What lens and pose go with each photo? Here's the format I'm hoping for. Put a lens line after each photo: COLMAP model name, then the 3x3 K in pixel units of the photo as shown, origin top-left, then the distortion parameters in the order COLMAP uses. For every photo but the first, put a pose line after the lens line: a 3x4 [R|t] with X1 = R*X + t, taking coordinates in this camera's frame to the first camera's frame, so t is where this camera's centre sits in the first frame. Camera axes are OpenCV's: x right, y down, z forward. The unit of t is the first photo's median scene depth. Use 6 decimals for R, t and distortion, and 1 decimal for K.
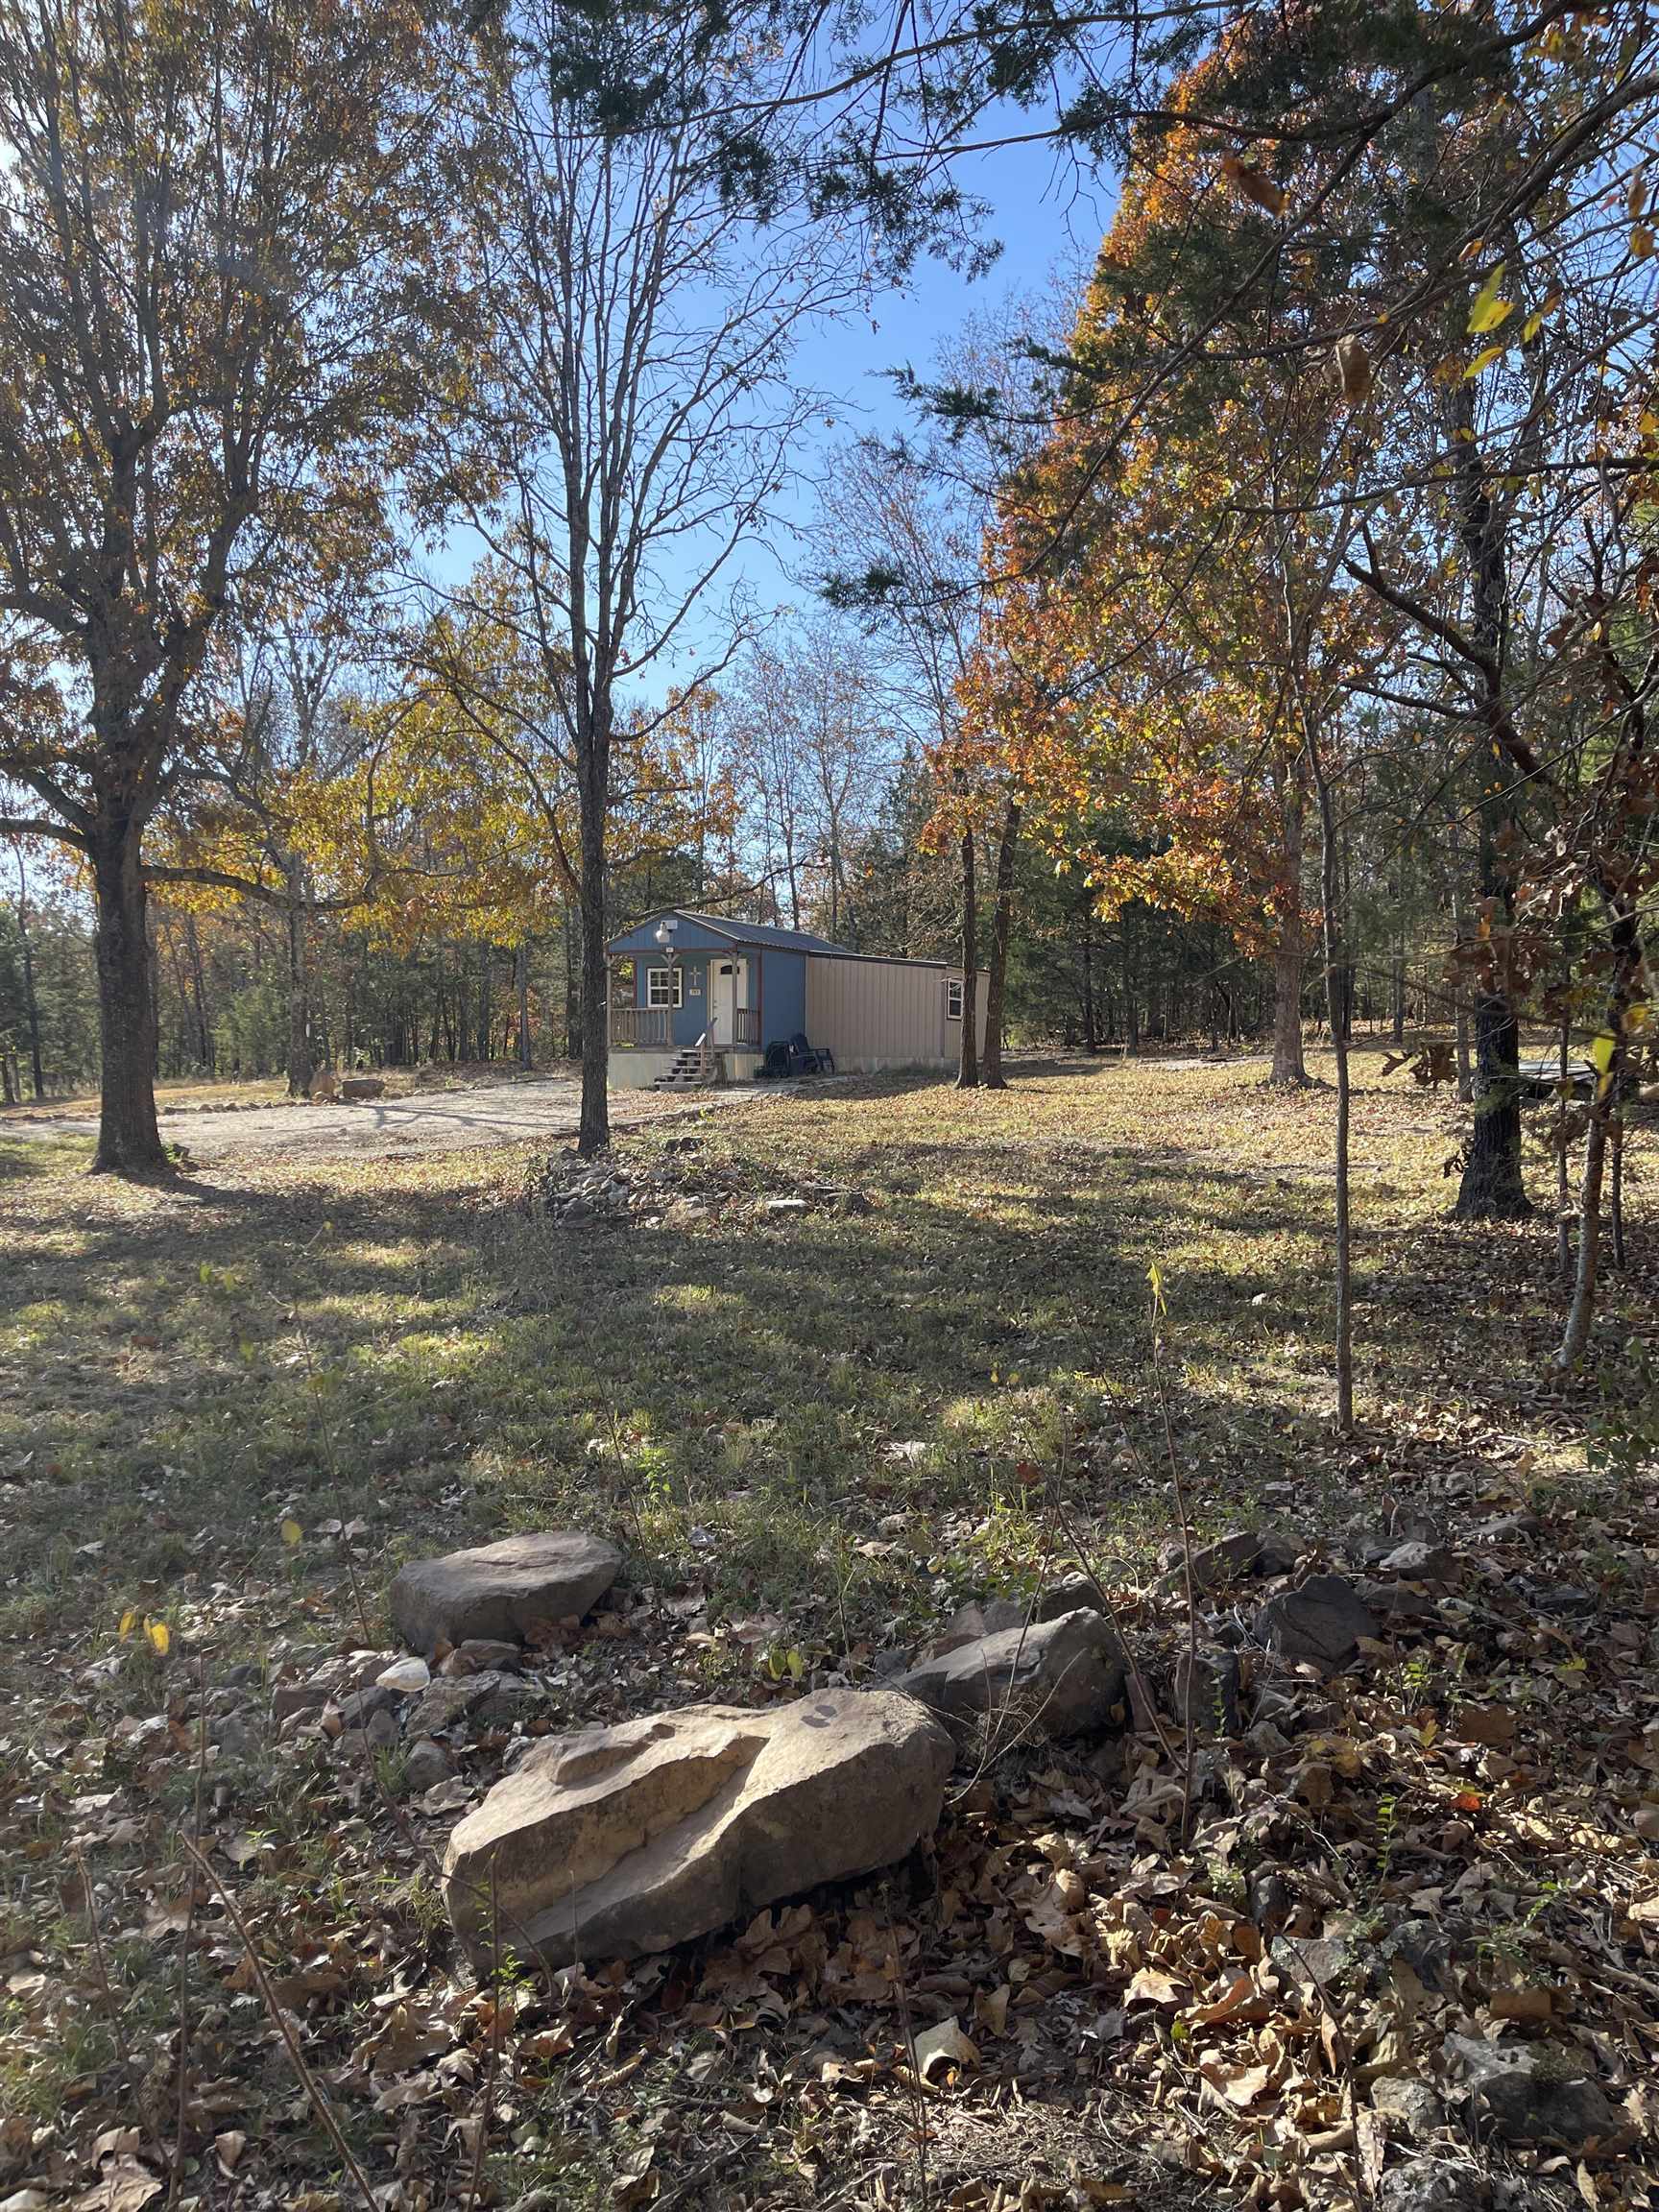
lens RADIAL K [[1620.4, 0, 829.5], [0, 1620.4, 1106.0], [0, 0, 1]] dist [0.047720, -0.000437]
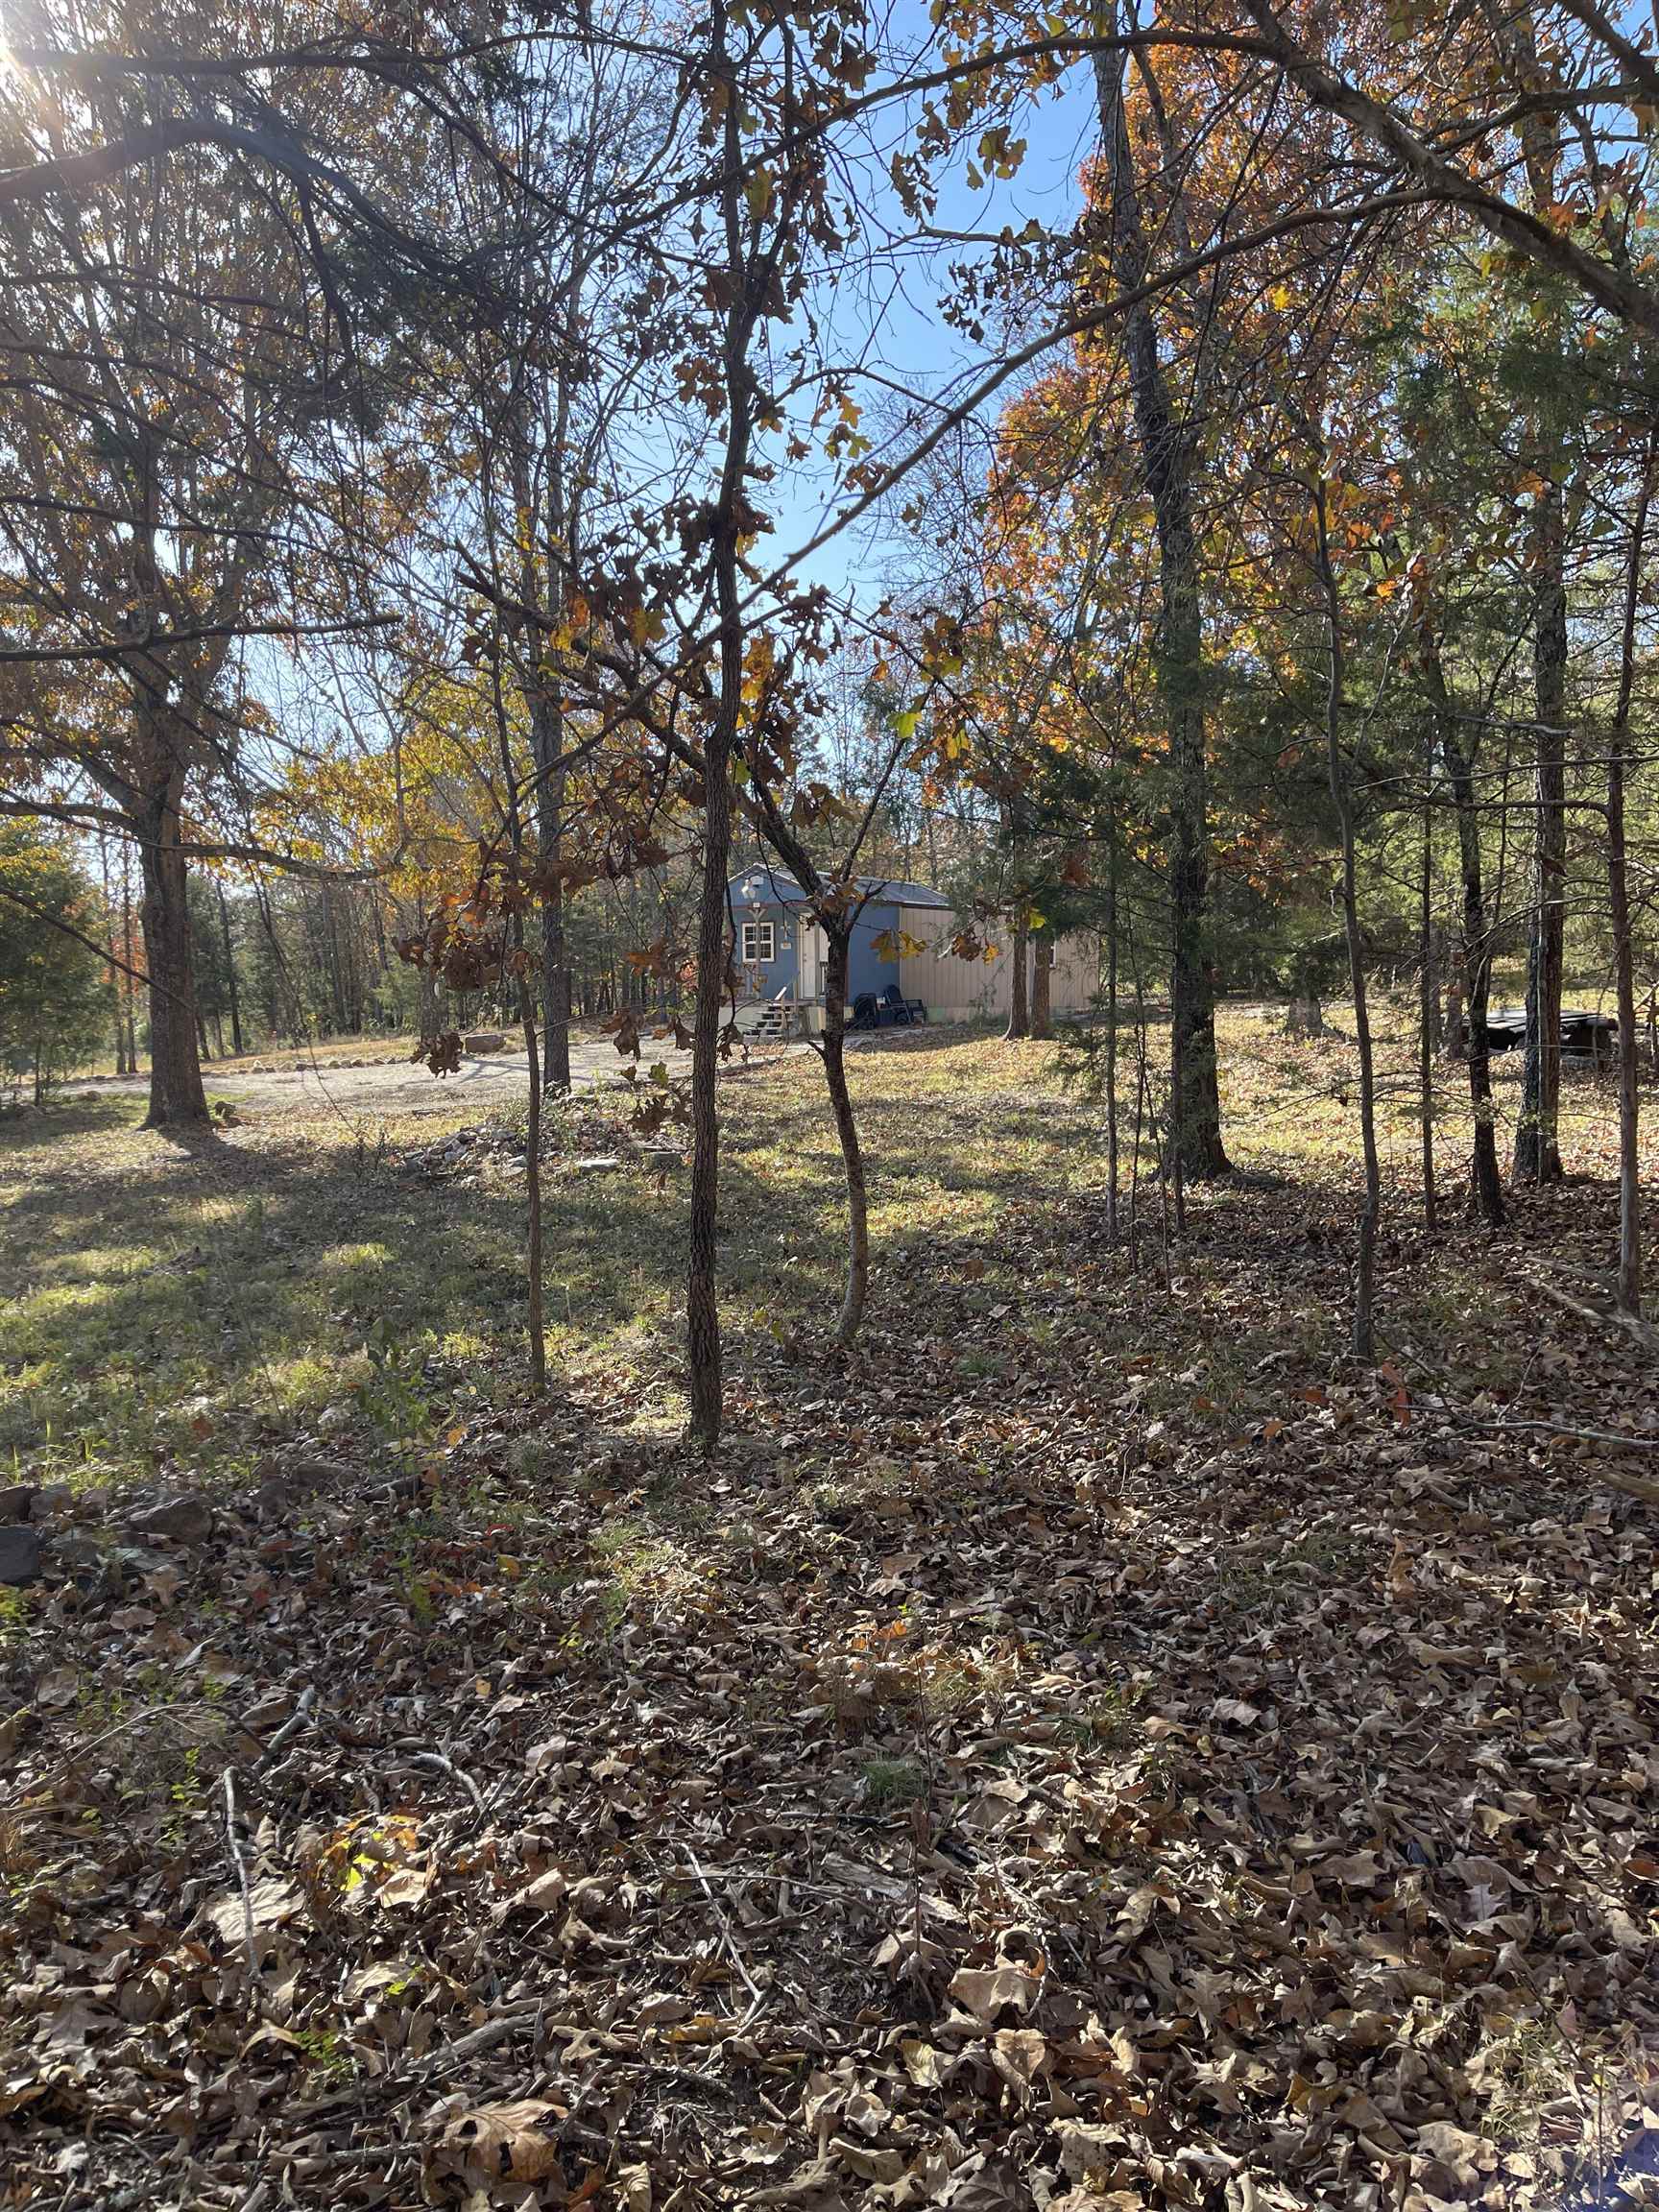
lens RADIAL K [[1620.4, 0, 829.5], [0, 1620.4, 1106.0], [0, 0, 1]] dist [0.047720, -0.000437]
pose [[0.988127, -0.004595, -0.153568, 0.102453], [0.009712, 0.999422, 0.032590, -0.003133], [0.153330, -0.033695, 0.987600, 0.000177]]
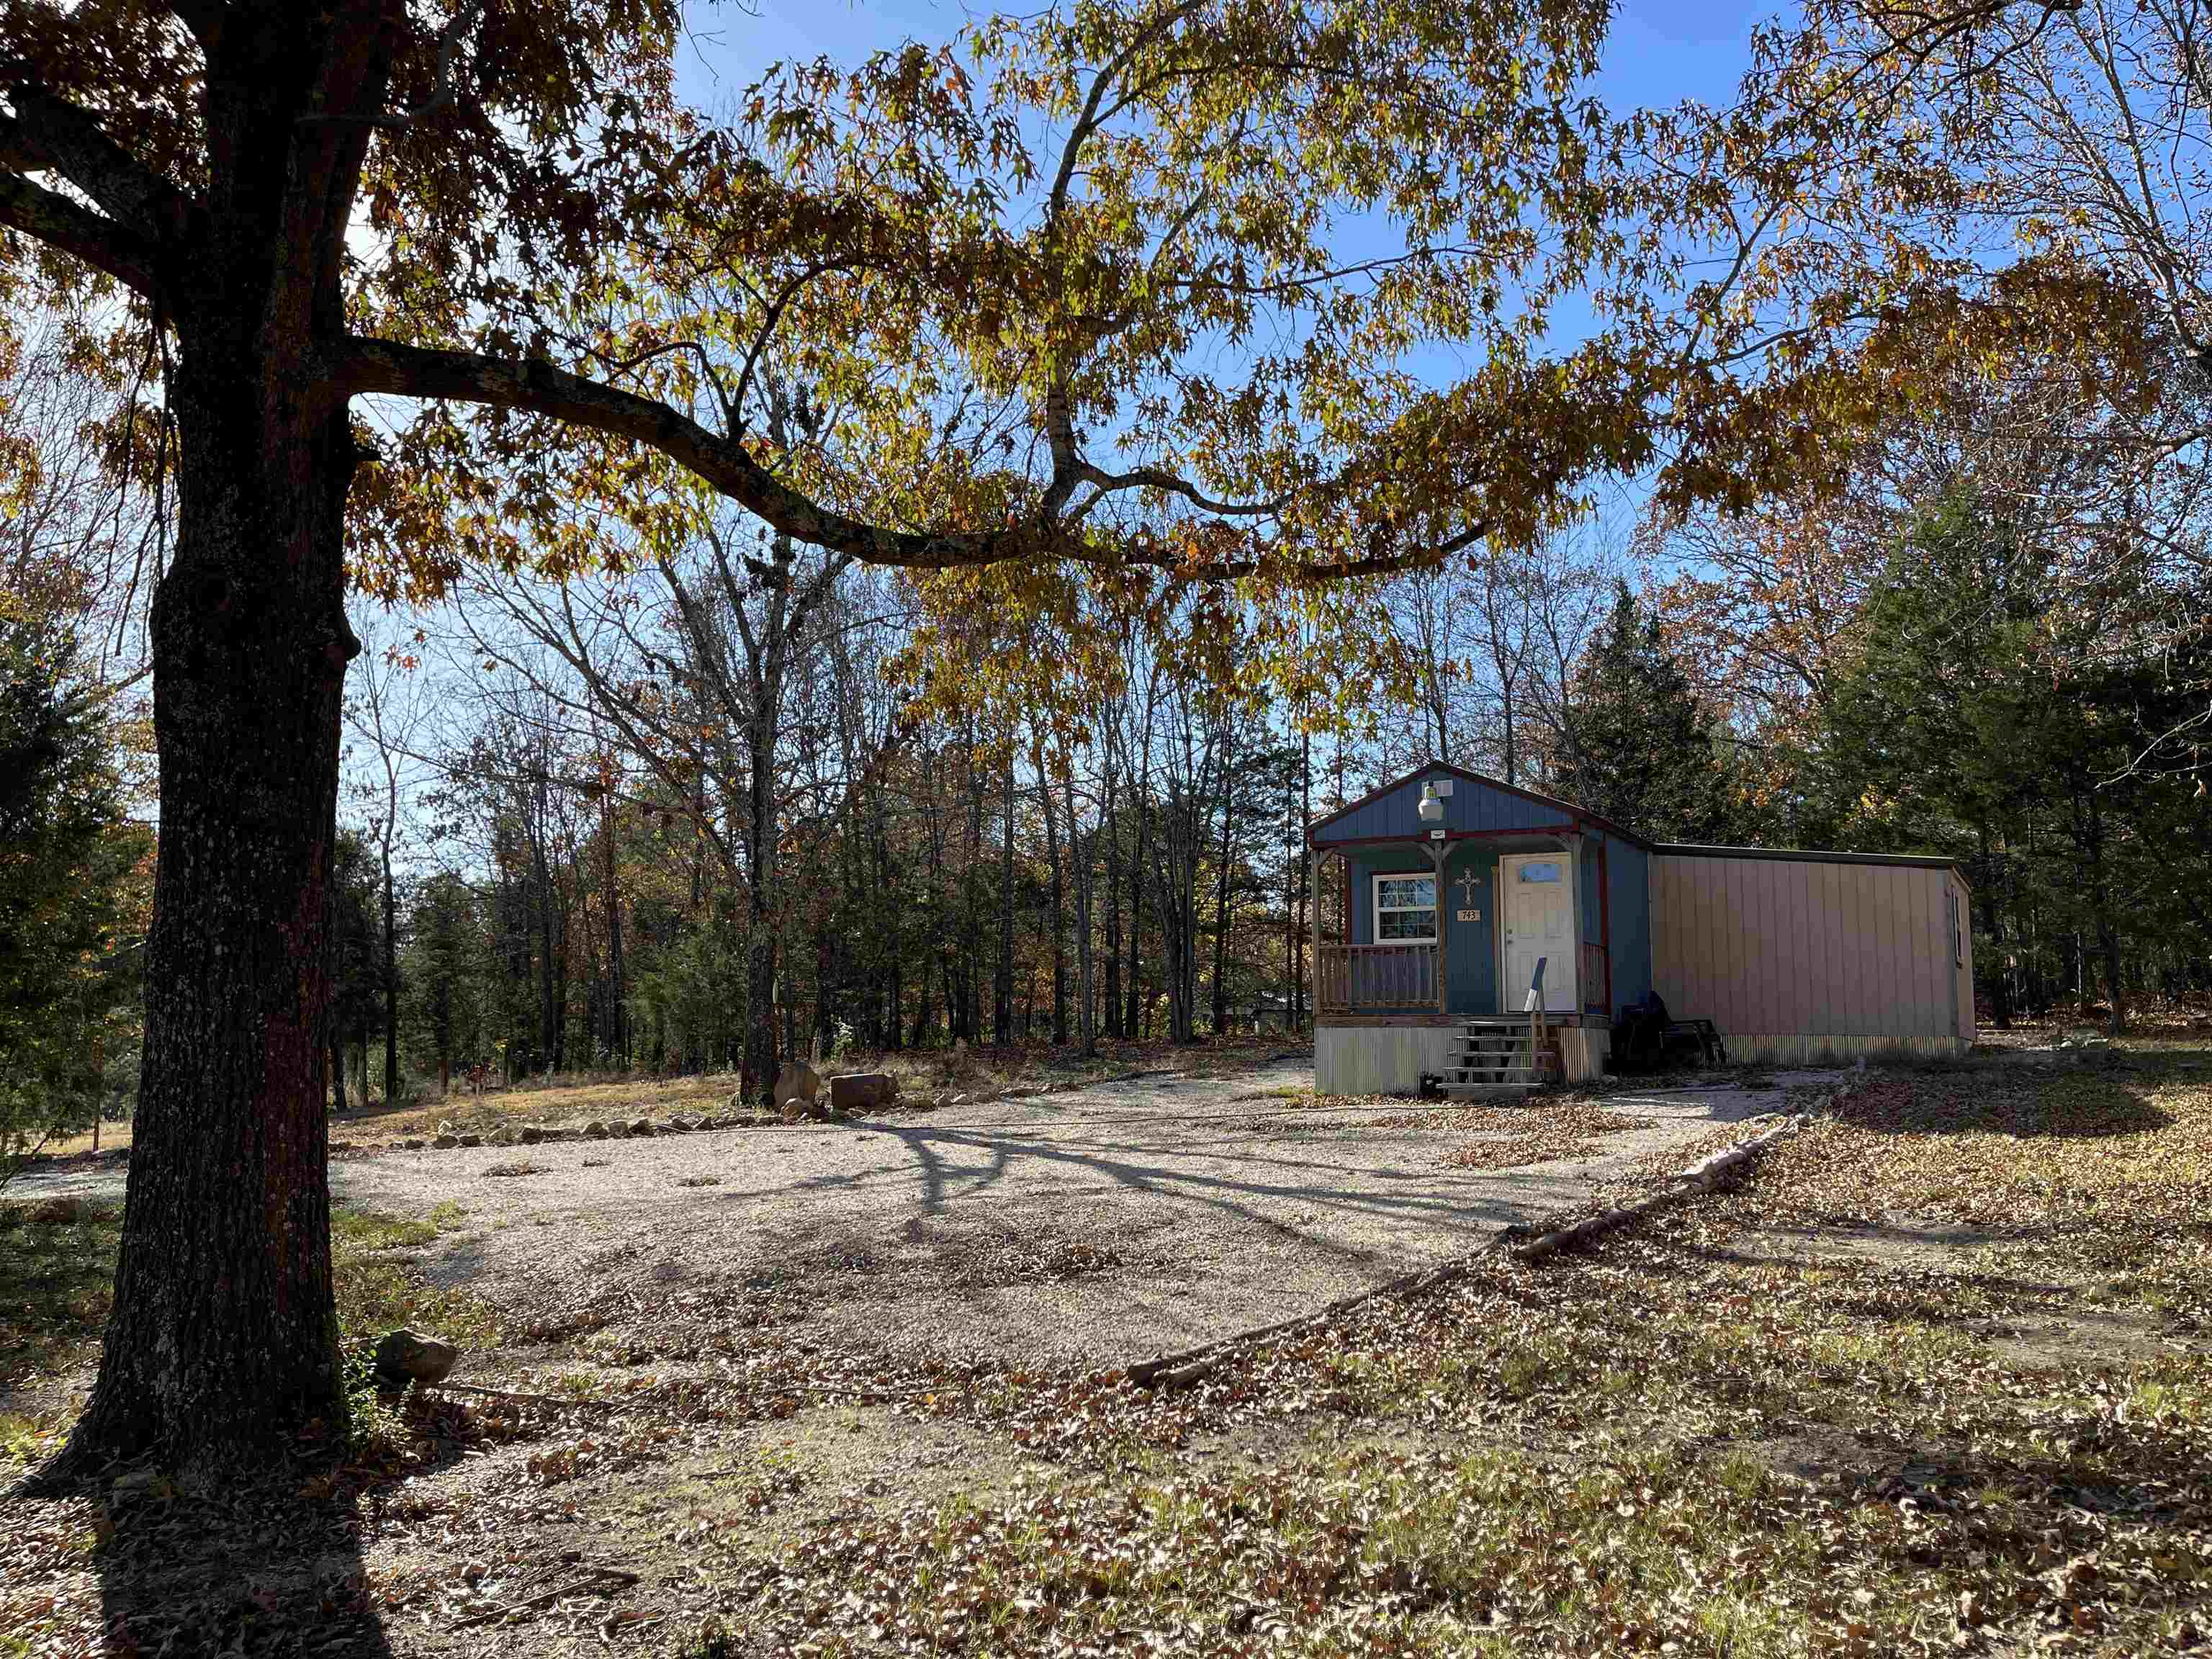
lens RADIAL K [[1620.4, 0, 1133.7], [0, 1620.4, 833.0], [0, 0, 1]] dist [0.047720, -0.000437]
pose [[0.997488, -0.010320, -0.070087, -0.162904], [-0.000917, 0.987369, -0.158437, -0.011000], [0.070836, 0.158103, 0.984878, 0.459090]]
